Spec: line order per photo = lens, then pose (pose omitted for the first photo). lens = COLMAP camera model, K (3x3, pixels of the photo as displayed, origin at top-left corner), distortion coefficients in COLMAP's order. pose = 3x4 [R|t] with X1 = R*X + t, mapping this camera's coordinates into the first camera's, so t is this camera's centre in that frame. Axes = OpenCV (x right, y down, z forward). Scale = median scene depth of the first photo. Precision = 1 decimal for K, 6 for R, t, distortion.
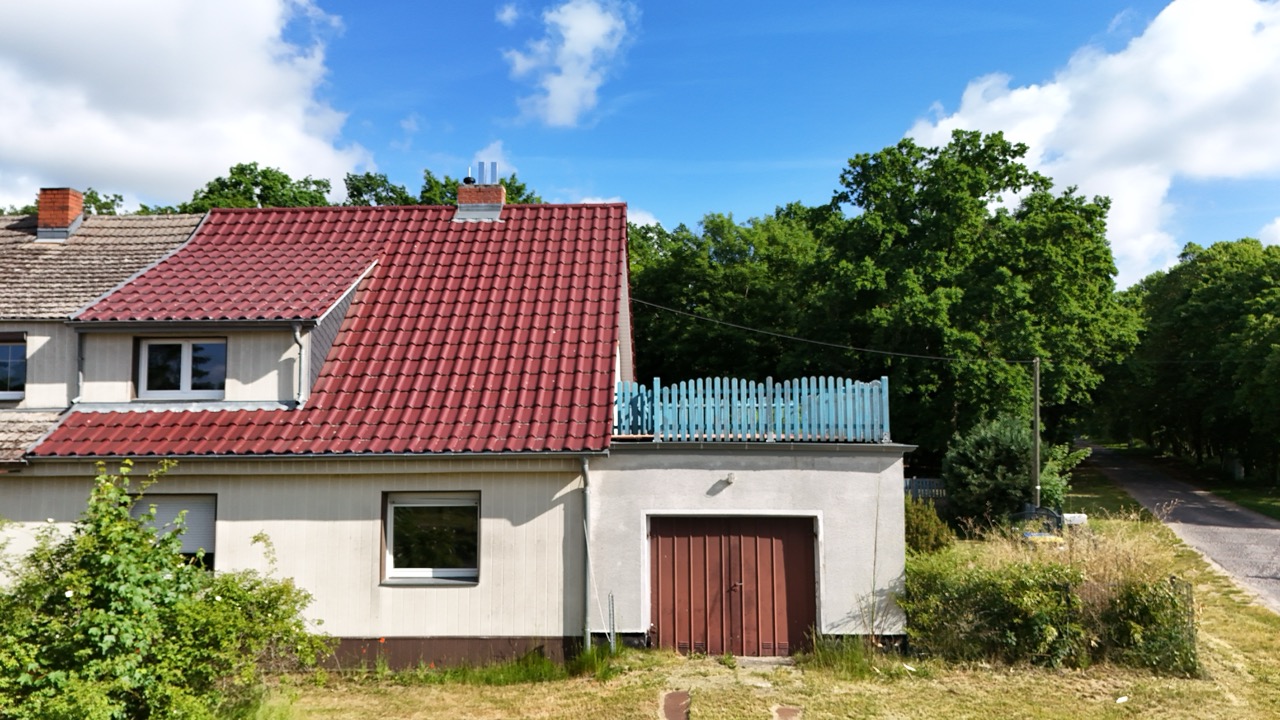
lens RADIAL K [[944.7, 0, 646.9], [0, 944.7, 357.8], [0, 0, 1]] dist [0.059786, -0.052731]
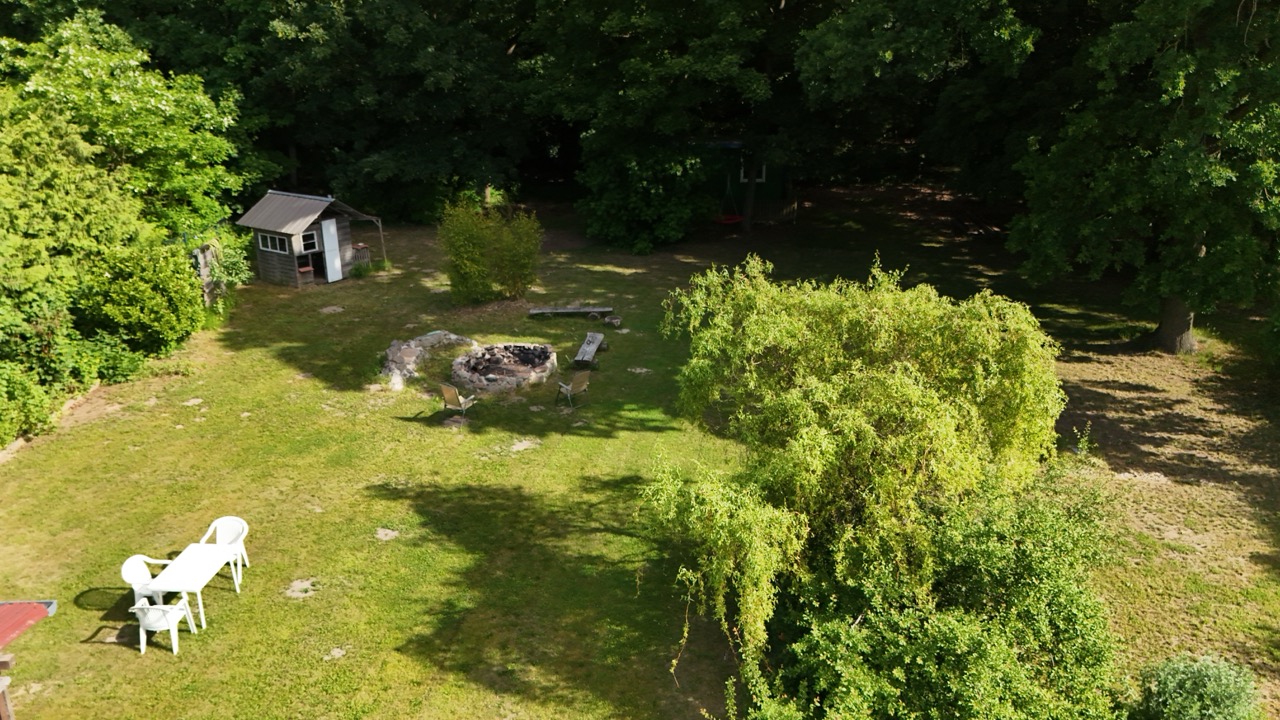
lens RADIAL K [[944.7, 0, 648.0], [0, 944.7, 362.1], [0, 0, 1]] dist [0.059786, -0.052731]
pose [[0.998111, -0.018490, 0.058583, 0.168275], [-0.006619, 0.915708, 0.401789, -0.112710], [-0.061074, -0.401418, 0.913856, 1.999143]]
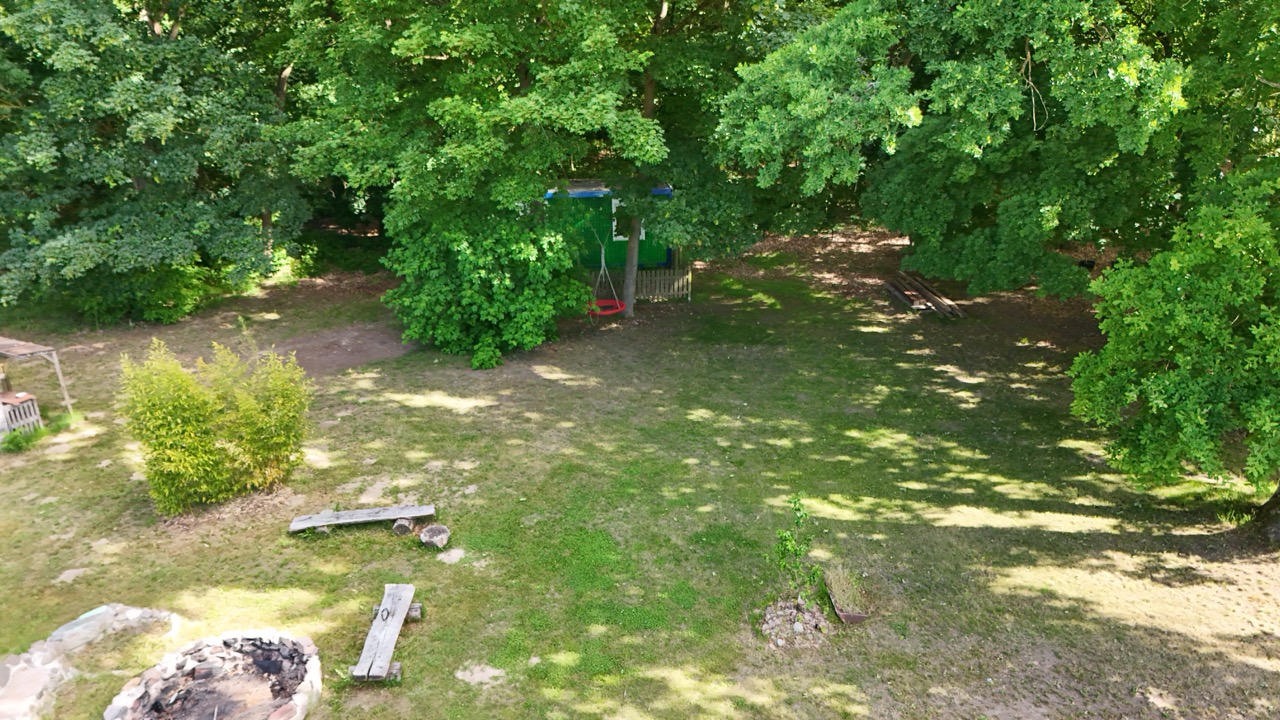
lens RADIAL K [[944.7, 0, 647.3], [0, 944.7, 364.7], [0, 0, 1]] dist [0.059786, -0.052731]
pose [[0.977249, -0.071372, 0.199725, 0.233901], [-0.015295, 0.915514, 0.401996, -0.086739], [-0.211543, -0.395905, 0.893593, 2.639135]]
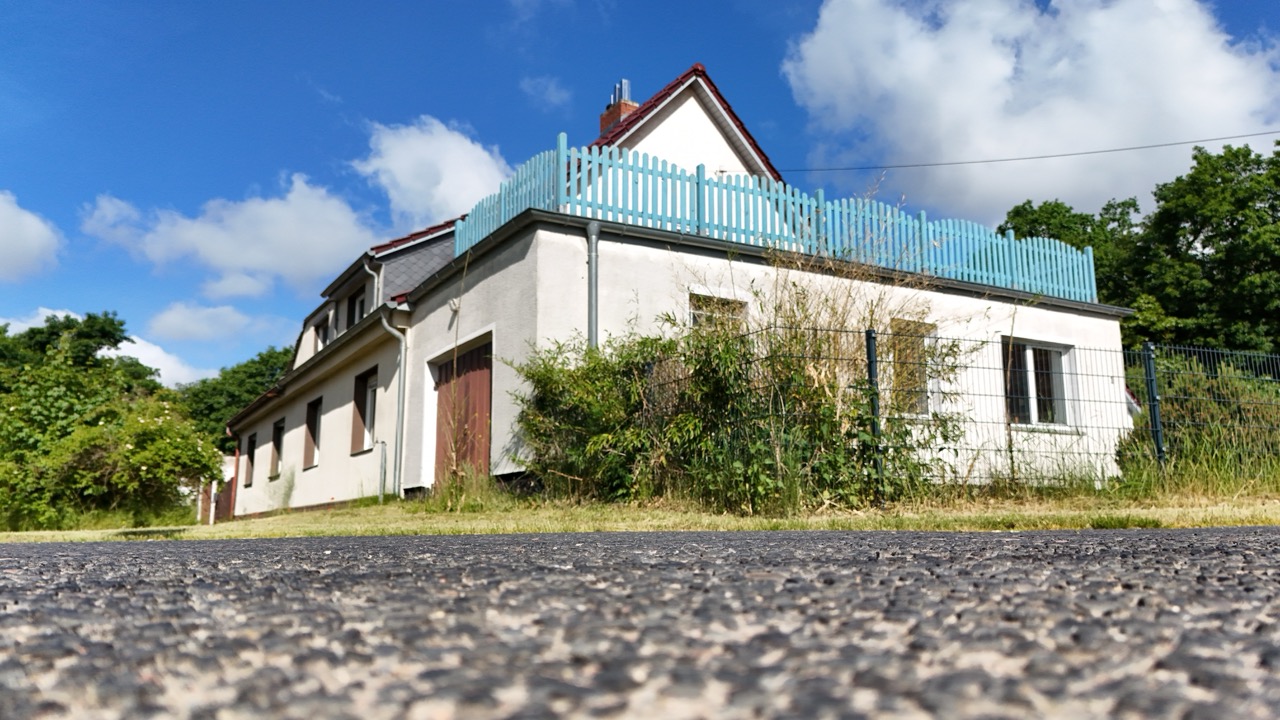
lens RADIAL K [[944.7, 0, 642.2], [0, 944.7, 362.5], [0, 0, 1]] dist [0.059786, -0.052731]
pose [[0.534710, -0.145931, -0.832340, 0.801692], [0.071525, 0.989257, -0.127495, 0.271386], [0.842003, 0.008640, 0.539403, 0.612152]]
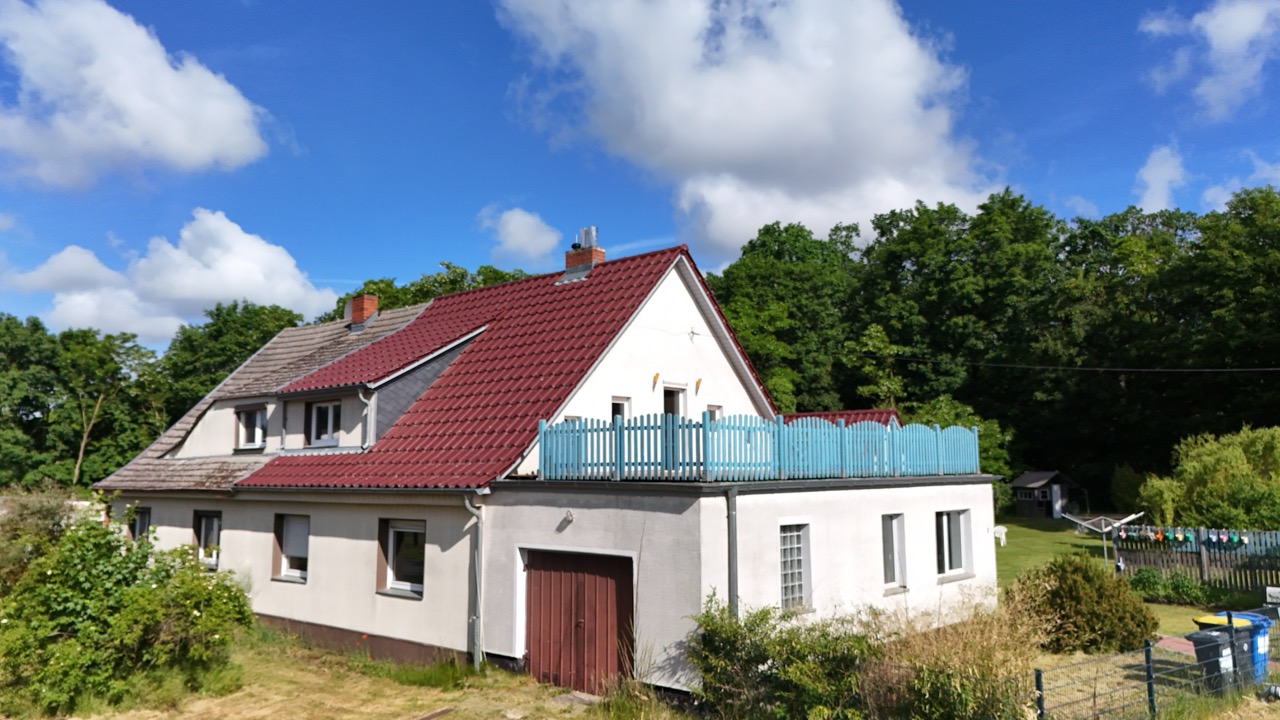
lens RADIAL K [[944.7, 0, 641.7], [0, 944.7, 360.2], [0, 0, 1]] dist [0.059786, -0.052731]
pose [[0.768141, -0.072471, -0.636167, 0.735328], [0.053297, 0.997363, -0.049265, 0.011533], [0.638059, 0.003937, 0.769977, 0.229888]]
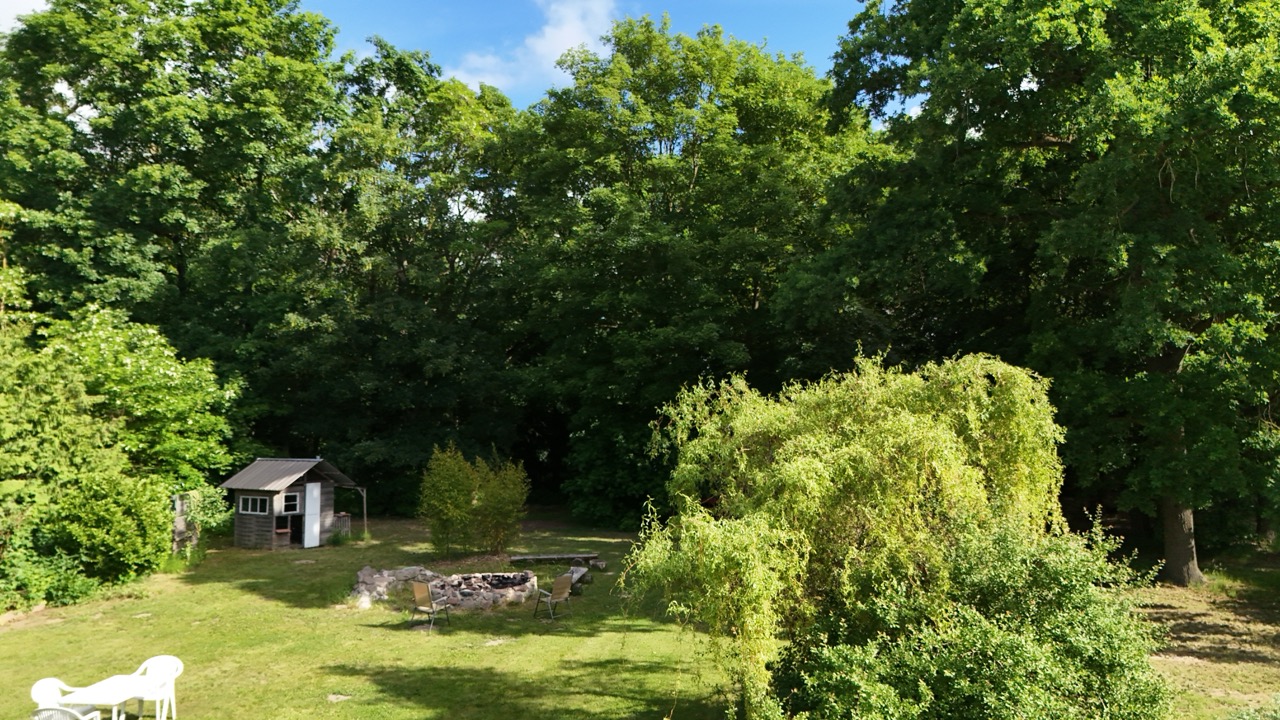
lens RADIAL K [[944.7, 0, 646.9], [0, 944.7, 361.7], [0, 0, 1]] dist [0.059786, -0.052731]
pose [[0.997217, 0.008161, 0.074112, 0.166966], [-0.008324, 0.999964, 0.001888, 0.127870], [-0.074094, -0.002499, 0.997248, 1.955153]]
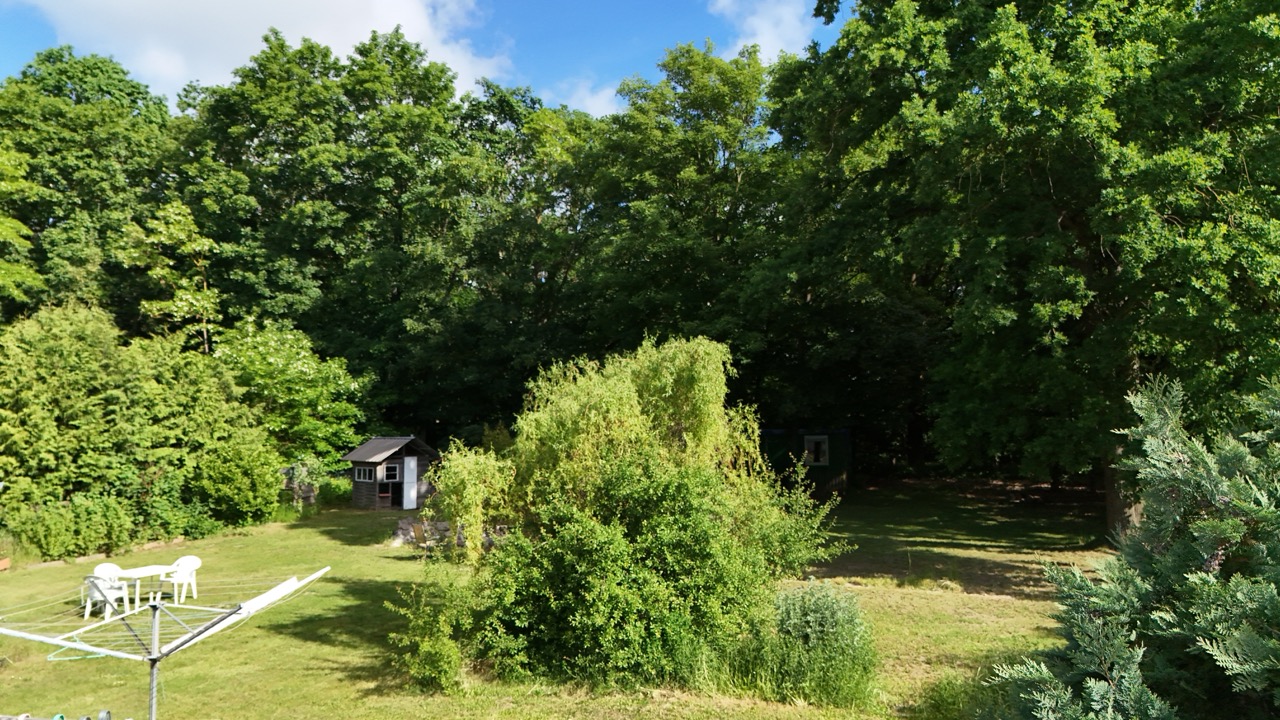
lens RADIAL K [[944.7, 0, 648.8], [0, 944.7, 360.2], [0, 0, 1]] dist [0.059786, -0.052731]
pose [[0.987378, -0.012358, -0.157900, 0.560614], [0.013064, 0.999909, 0.003435, 0.141903], [0.157843, -0.005454, 0.987449, 1.721450]]
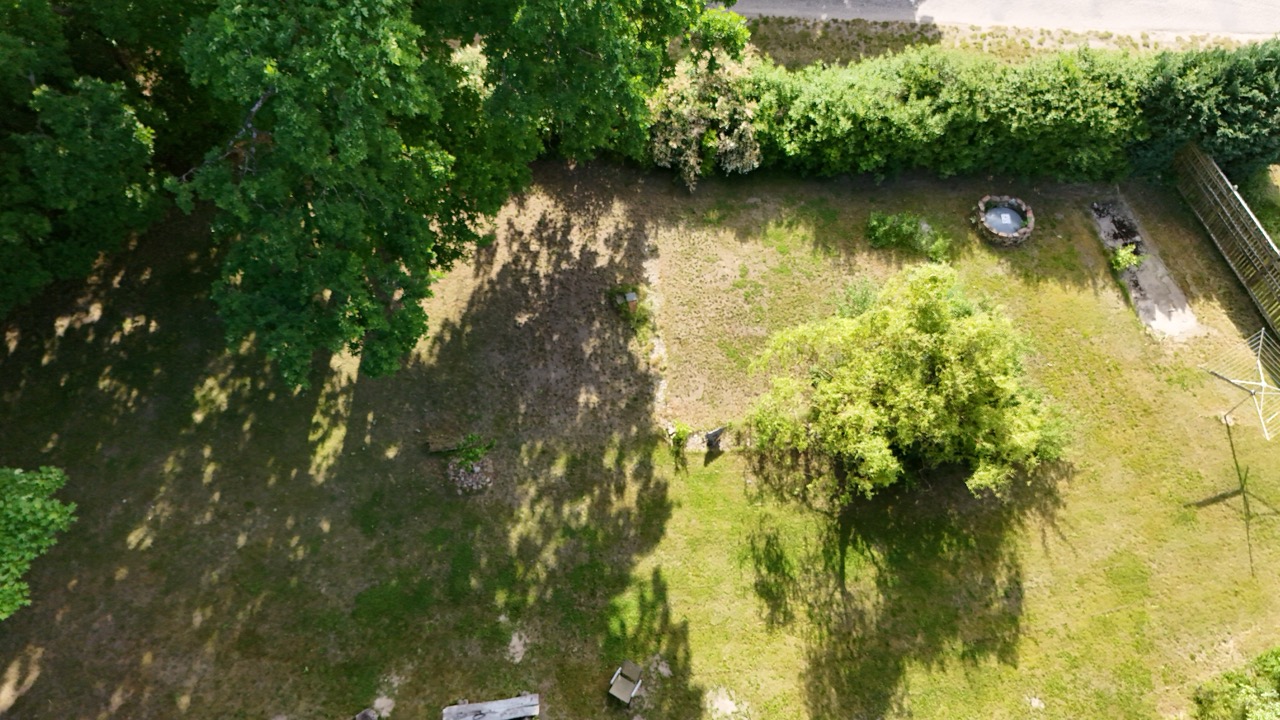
lens RADIAL K [[944.7, 0, 640.2], [0, 944.7, 369.1], [0, 0, 1]] dist [0.059786, -0.052731]
pose [[-0.311139, -0.824451, 0.472729, -0.116129], [-0.073566, 0.516820, 0.852927, -0.861261], [-0.947513, 0.230602, -0.221454, 3.304043]]
